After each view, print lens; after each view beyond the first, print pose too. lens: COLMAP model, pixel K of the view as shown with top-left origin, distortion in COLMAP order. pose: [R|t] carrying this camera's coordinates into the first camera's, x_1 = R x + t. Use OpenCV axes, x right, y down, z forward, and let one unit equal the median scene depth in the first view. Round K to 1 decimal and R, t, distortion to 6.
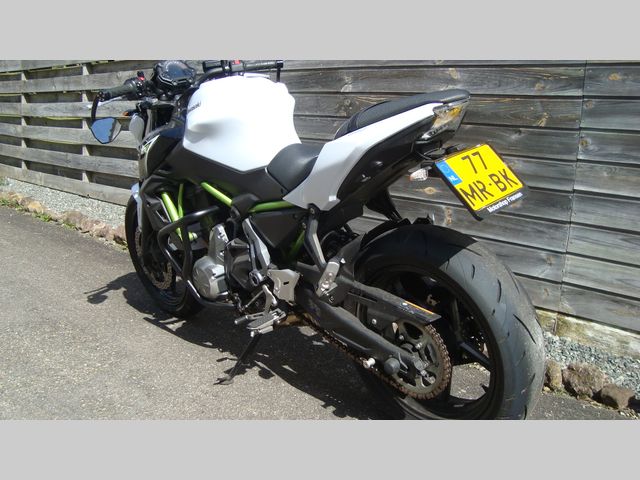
lens RADIAL K [[621.6, 0, 325.7], [0, 621.6, 236.4], [0, 0, 1]] dist [-0.095606, 0.000000]
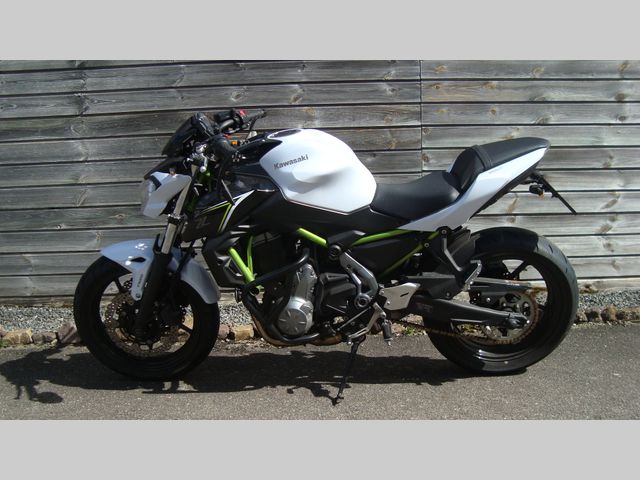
lens RADIAL K [[621.6, 0, 319.3], [0, 621.6, 244.8], [0, 0, 1]] dist [-0.095606, 0.000000]
pose [[0.713141, -0.187287, 0.675539, -0.723027], [0.193344, 0.978823, 0.067264, -0.099784], [-0.673831, 0.082643, 0.734249, 0.138927]]
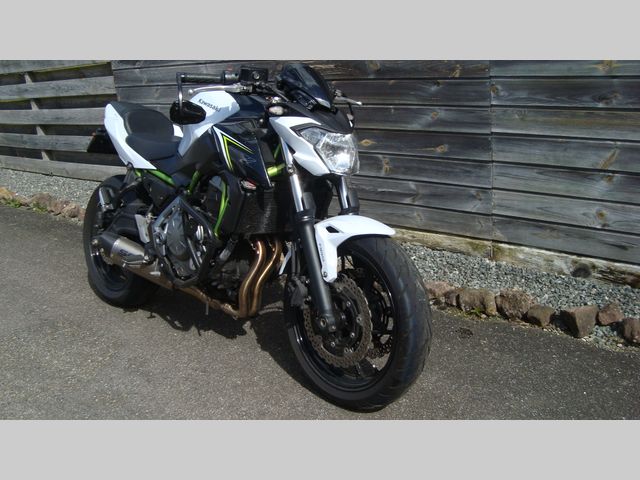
lens RADIAL K [[621.6, 0, 318.9], [0, 621.6, 239.6], [0, 0, 1]] dist [-0.095606, 0.000000]
pose [[0.986621, -0.162061, 0.017782, 0.046485], [0.157352, 0.975101, 0.156263, -0.109832], [-0.042664, -0.151375, 0.987555, -0.114275]]
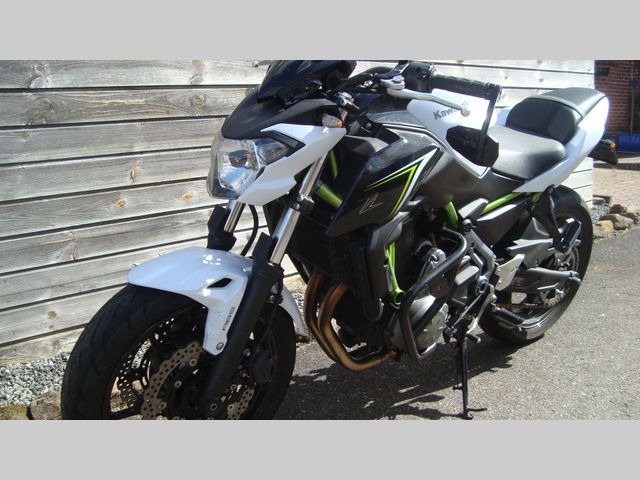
lens RADIAL K [[621.6, 0, 322.4], [0, 621.6, 243.4], [0, 0, 1]] dist [-0.095606, 0.000000]
pose [[0.114490, -0.259490, 0.958935, -0.786928], [0.225863, 0.946802, 0.229240, -0.201685], [-0.967408, 0.190342, 0.167008, 0.813535]]
